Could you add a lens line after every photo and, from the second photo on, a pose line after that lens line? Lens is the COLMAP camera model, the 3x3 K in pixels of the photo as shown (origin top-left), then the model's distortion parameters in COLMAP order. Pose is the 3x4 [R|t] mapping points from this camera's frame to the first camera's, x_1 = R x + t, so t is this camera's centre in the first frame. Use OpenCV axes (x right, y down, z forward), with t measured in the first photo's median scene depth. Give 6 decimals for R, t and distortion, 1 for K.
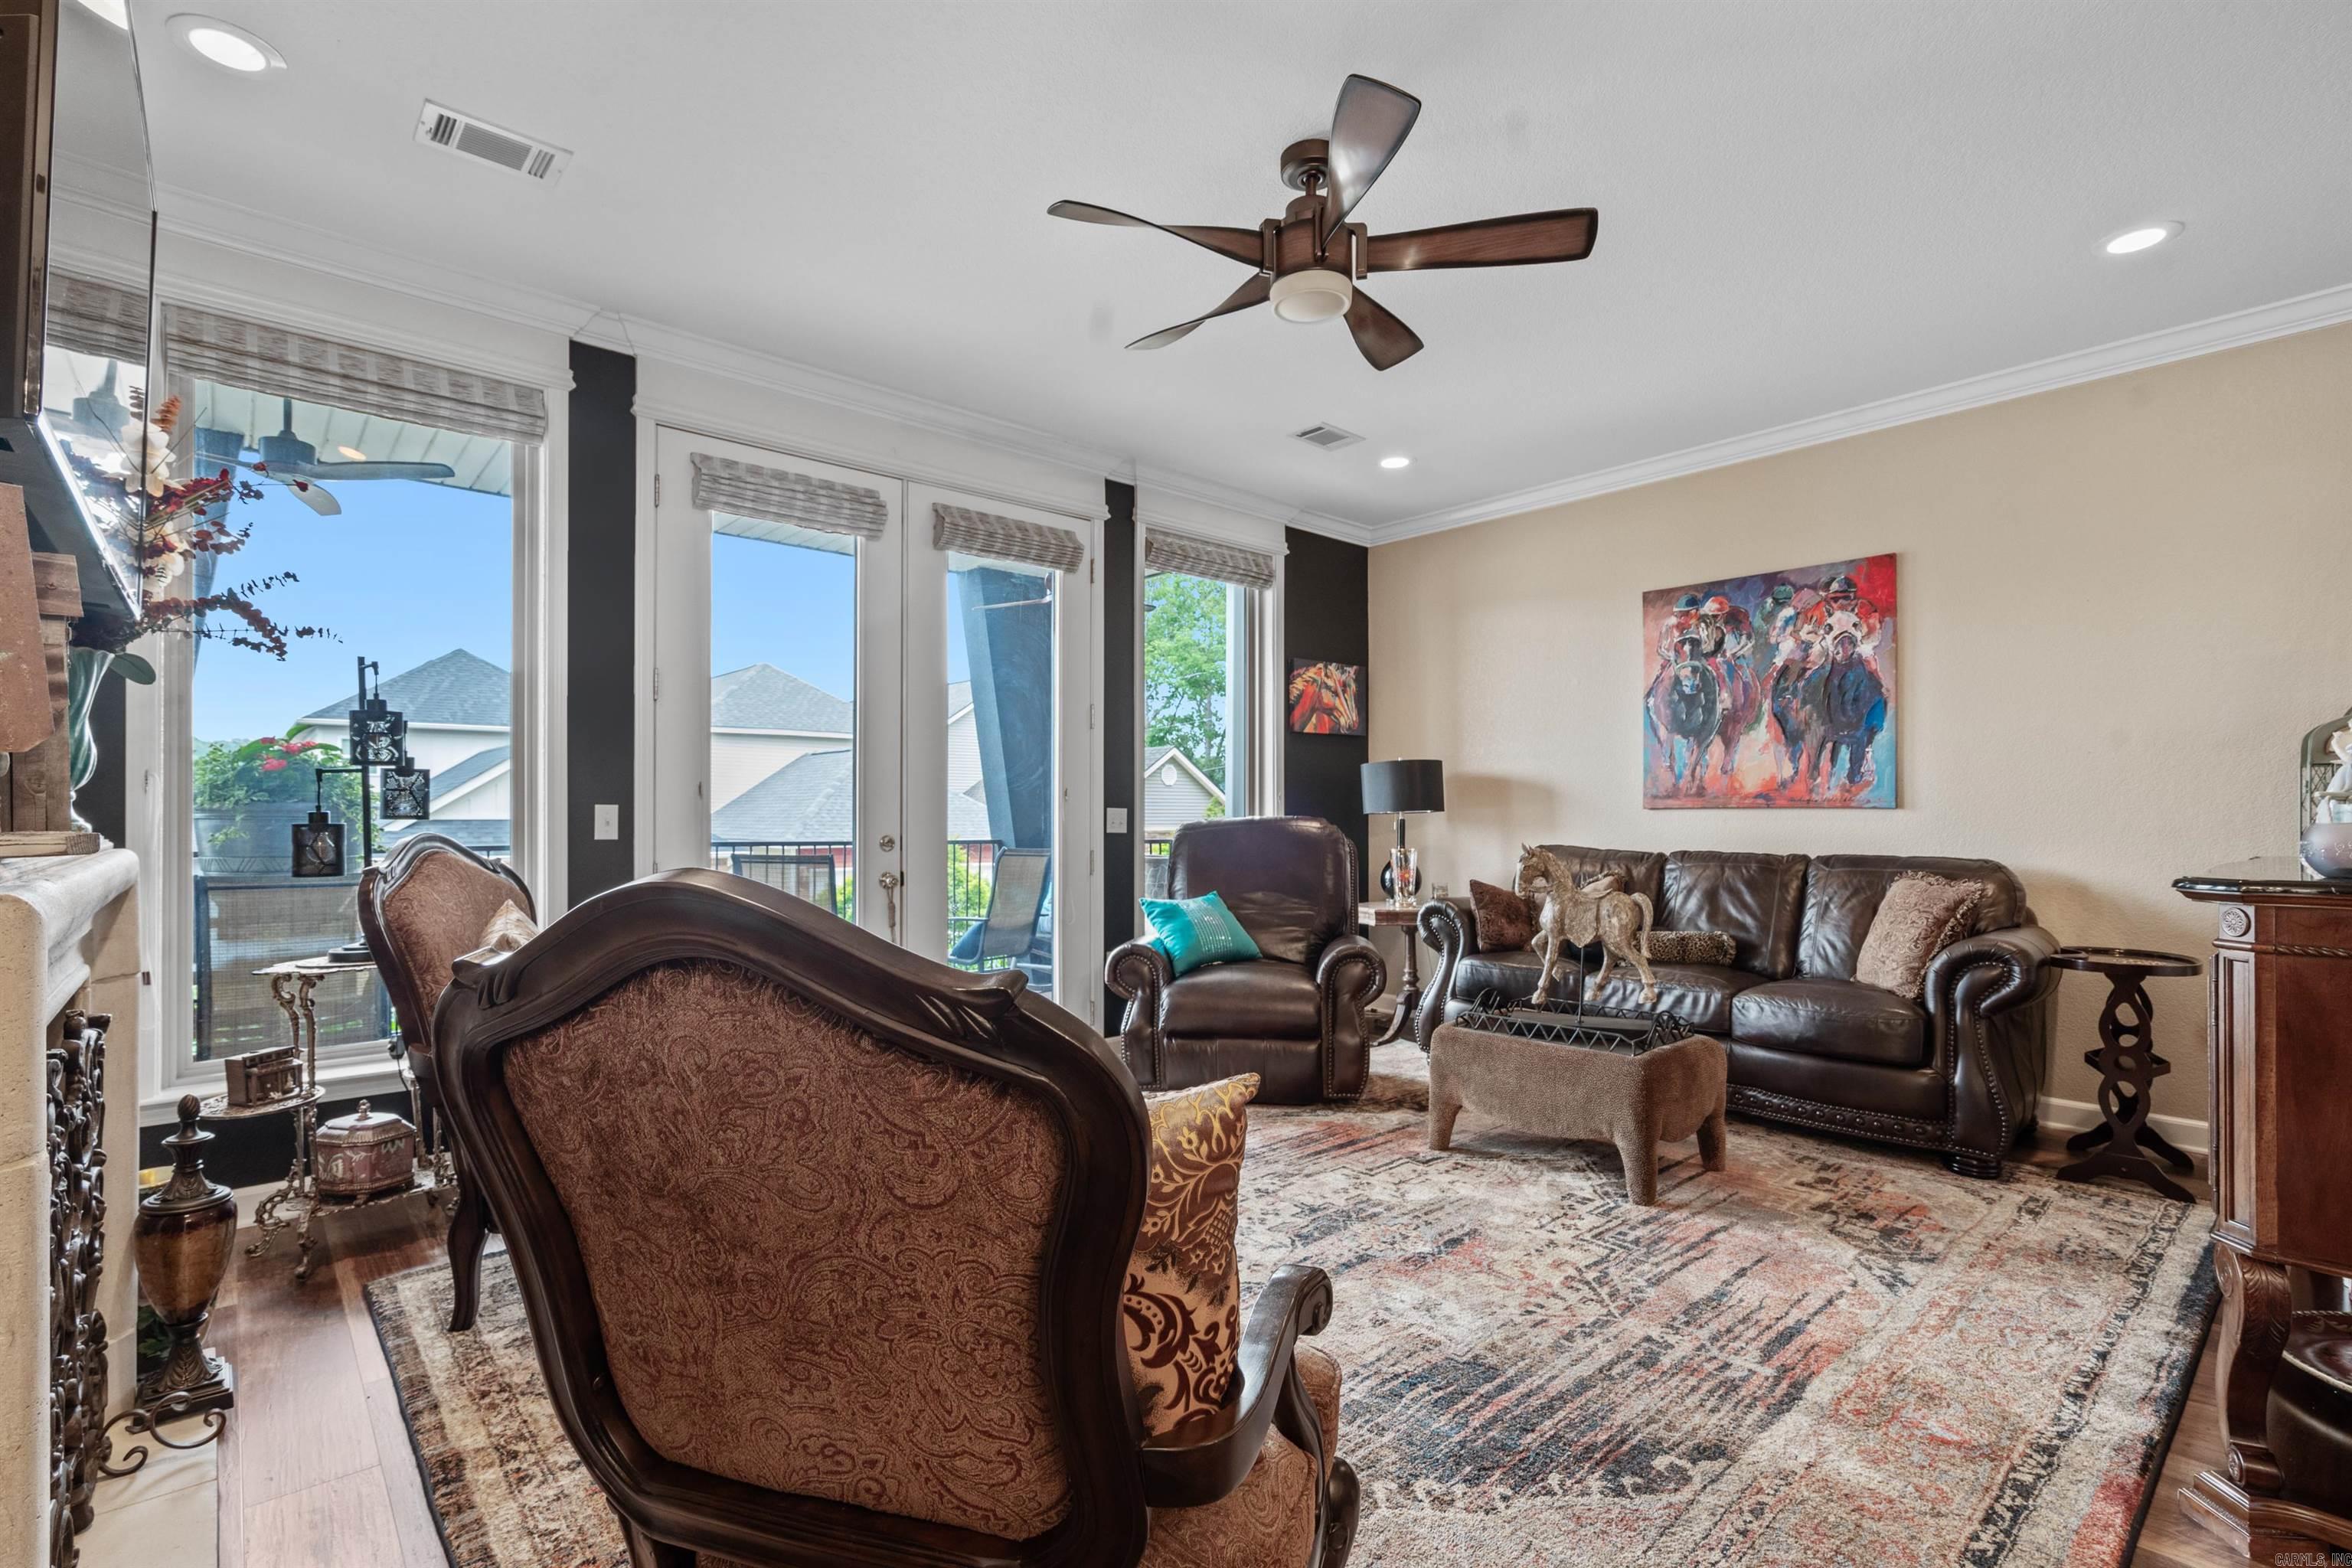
lens RADIAL K [[1081.1, 0, 1173.2], [0, 1081.1, 803.8], [0, 0, 1]] dist [-0.001600, 0.000725]
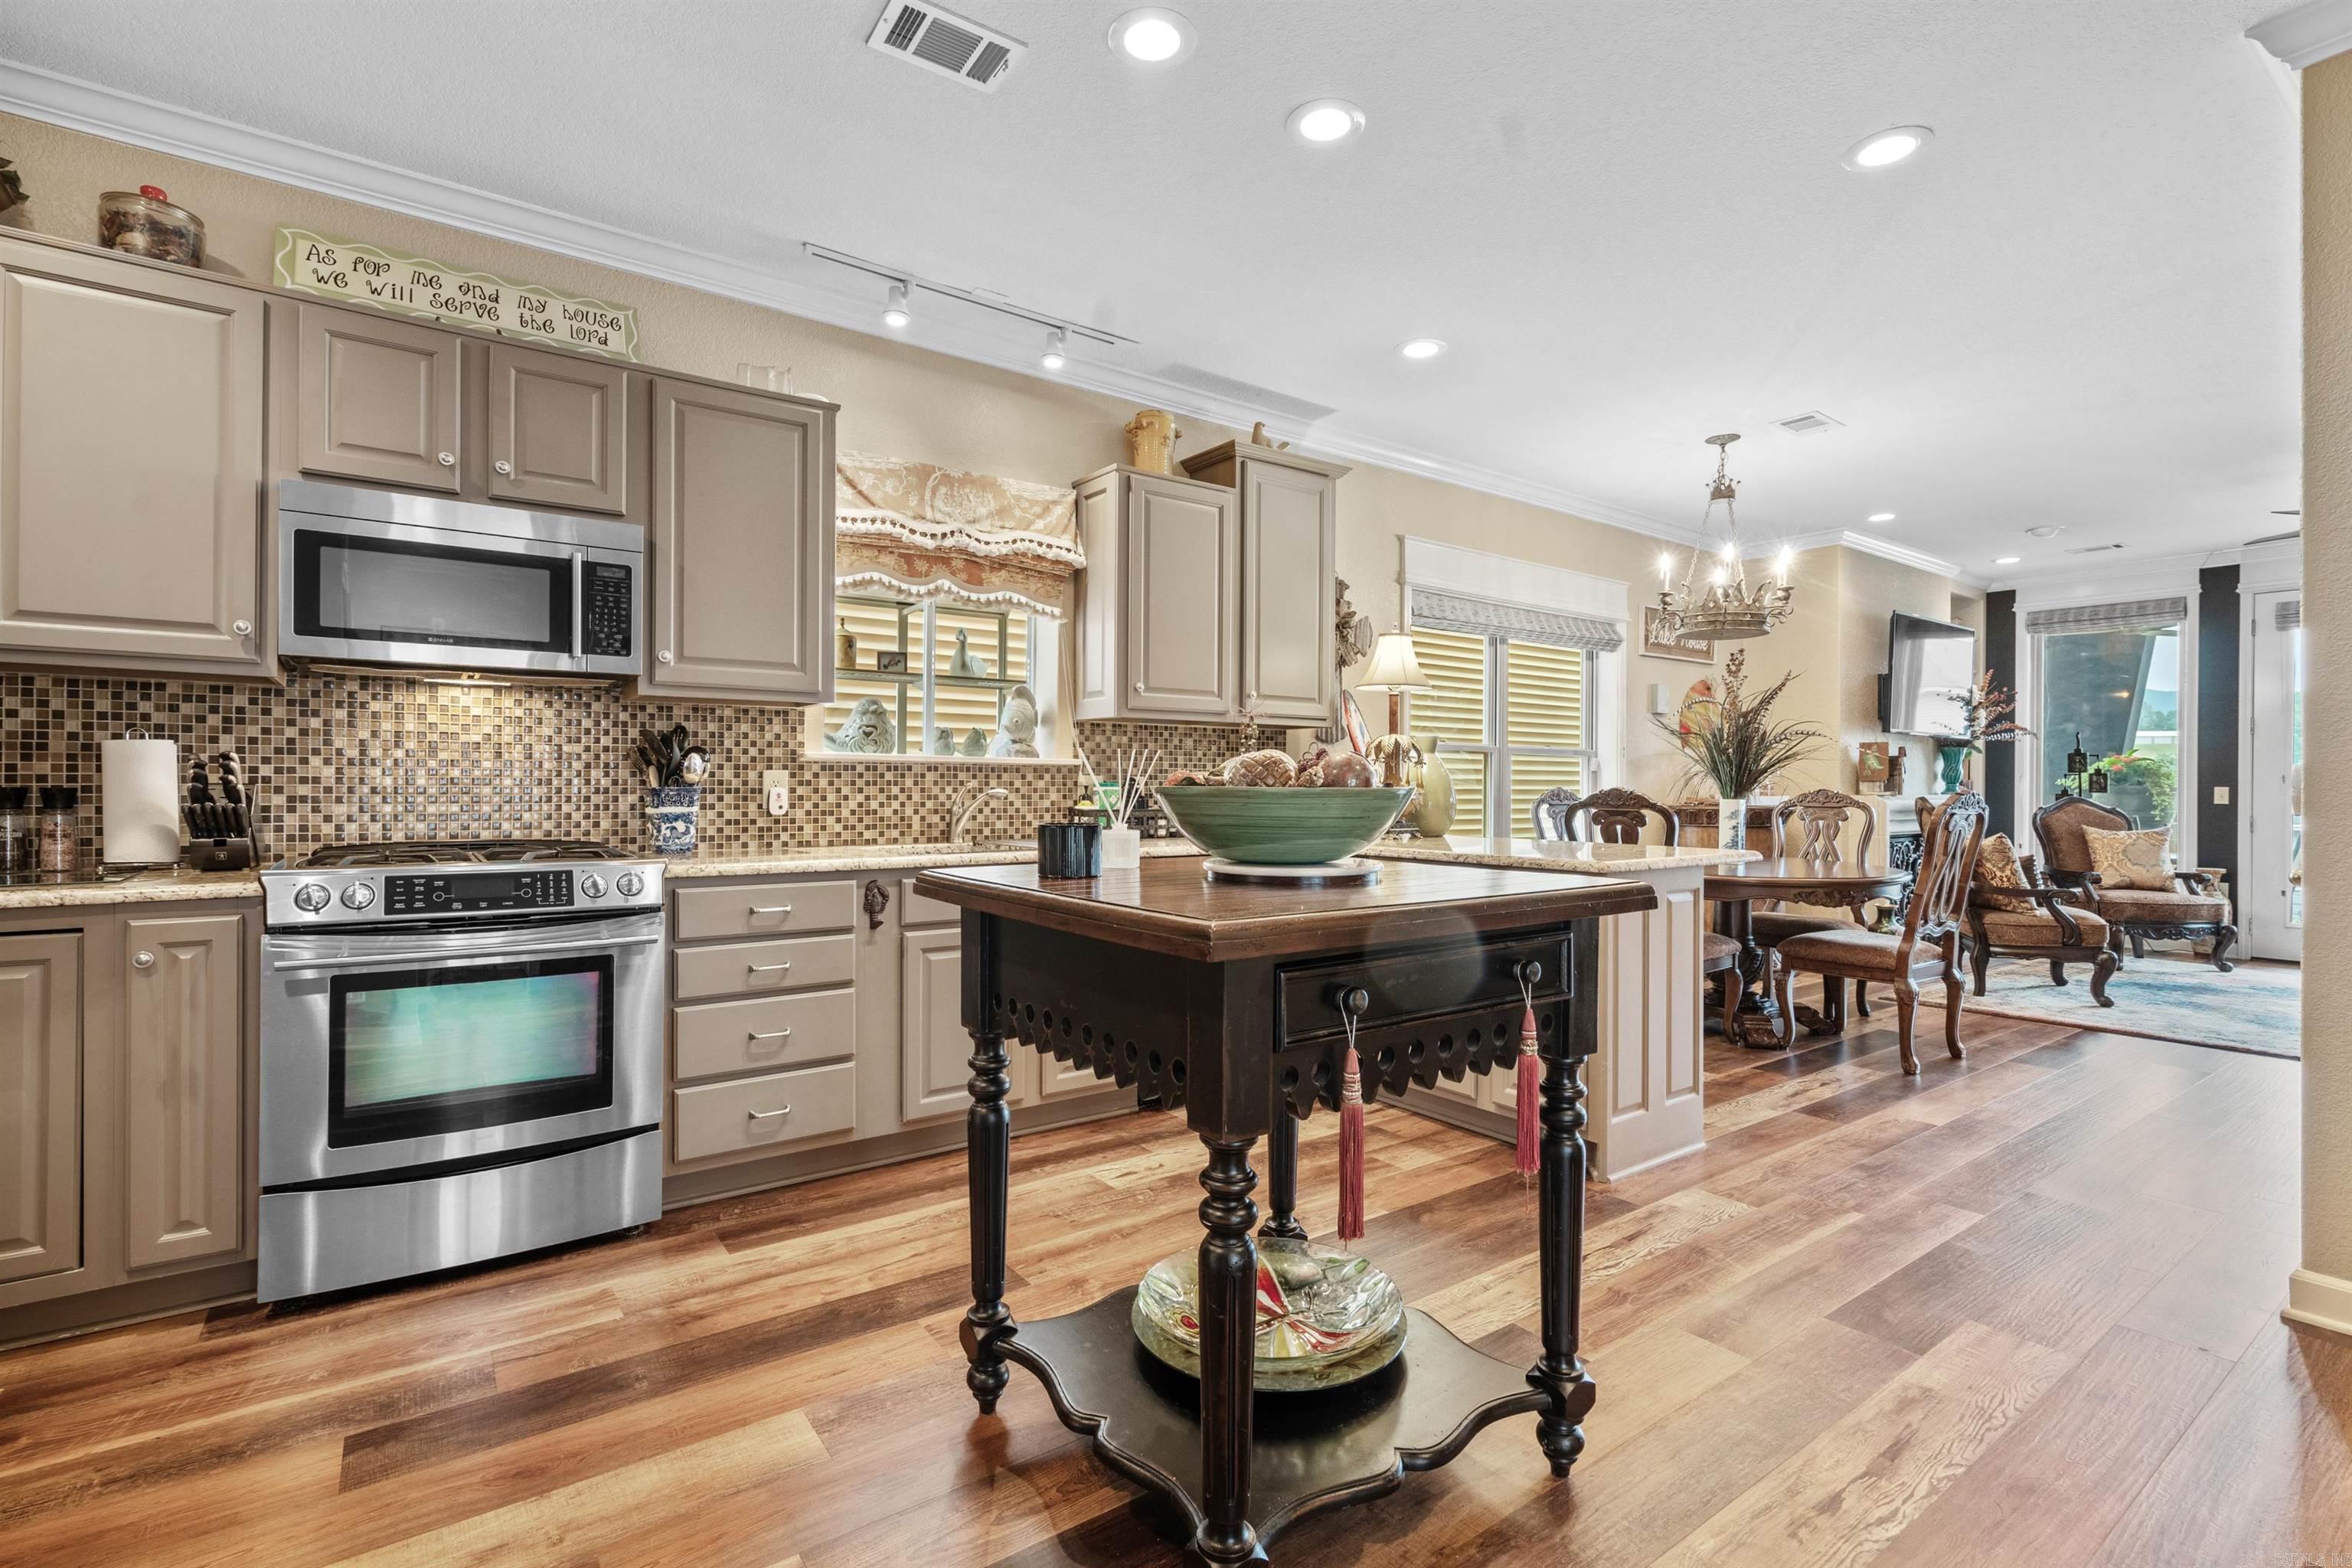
lens RADIAL K [[1066.2, 0, 1170.4], [0, 1066.2, 783.5], [0, 0, 1]] dist [-0.001082, 0.000213]
pose [[-0.100651, -0.001468, -0.994921, 1.399382], [0.001613, 0.999997, -0.001639, -0.004363], [0.994920, -0.001770, -0.100649, -0.653192]]
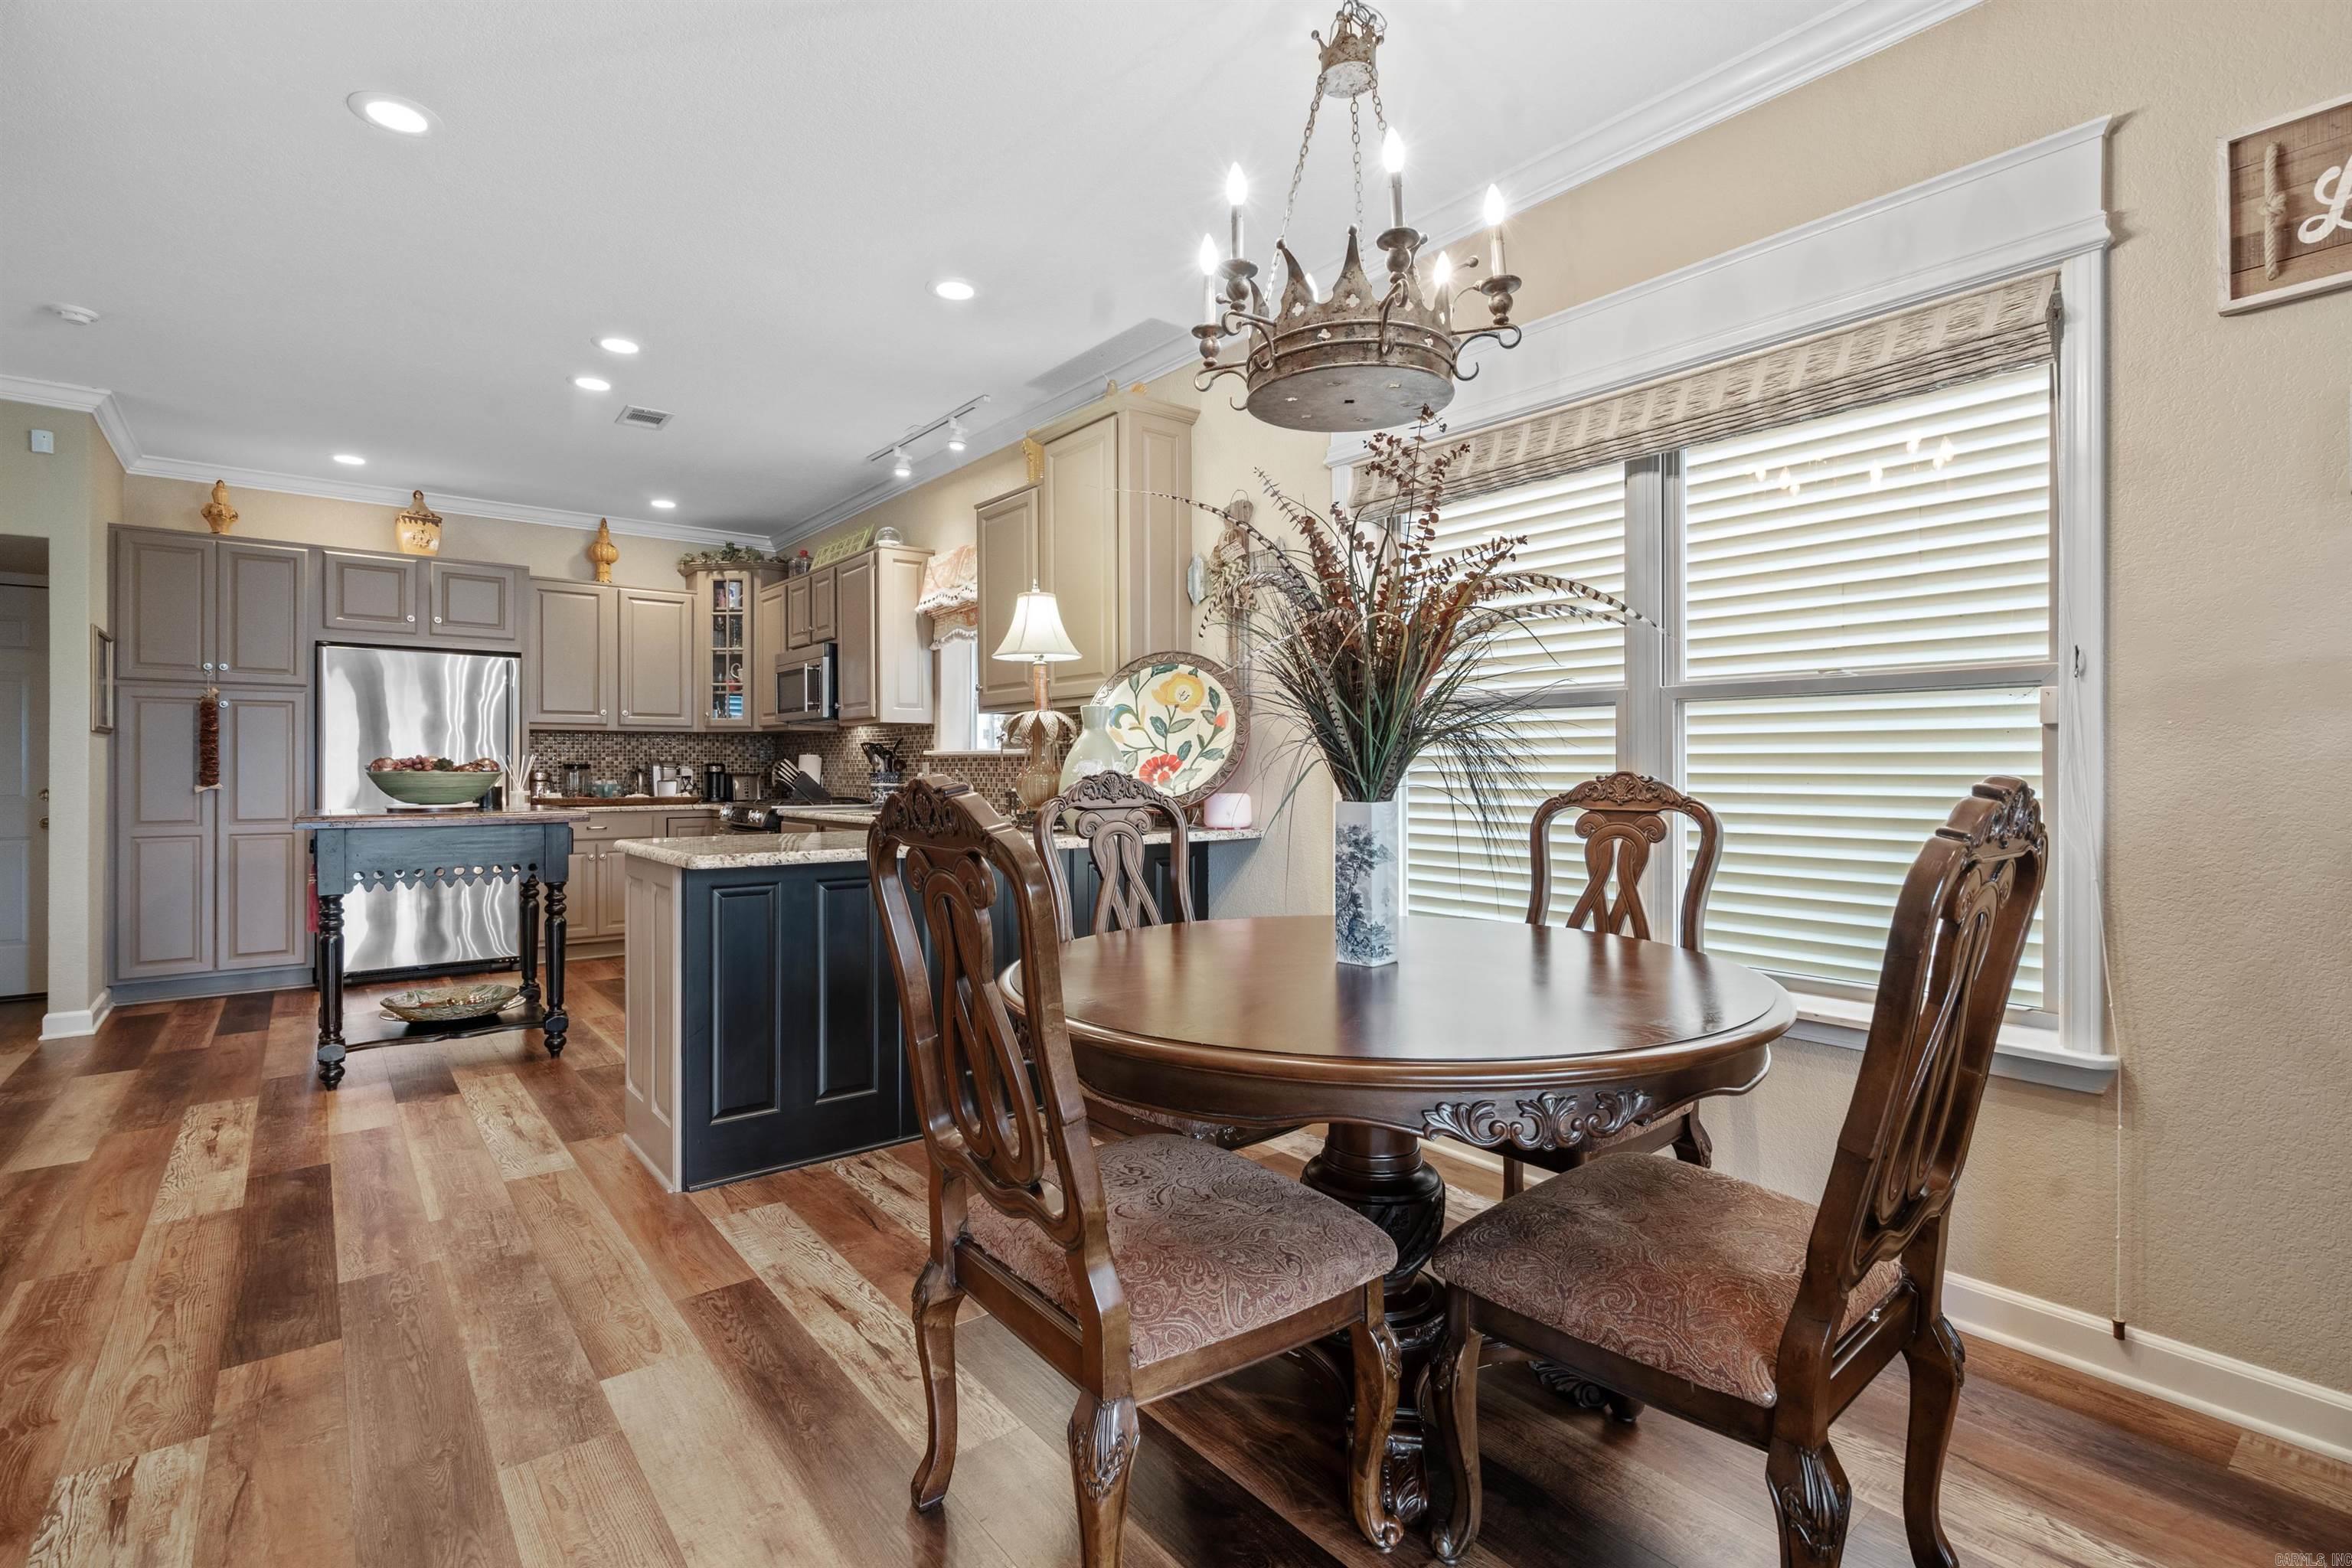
lens RADIAL K [[1079.1, 0, 1174.0], [0, 1079.1, 767.1], [0, 0, 1]] dist [-0.001530, 0.000242]
pose [[-0.999075, 0.001069, 0.042988, 0.262999], [0.000738, 0.999970, -0.007722, 0.000560], [-0.042995, -0.007683, -0.999046, 0.299685]]
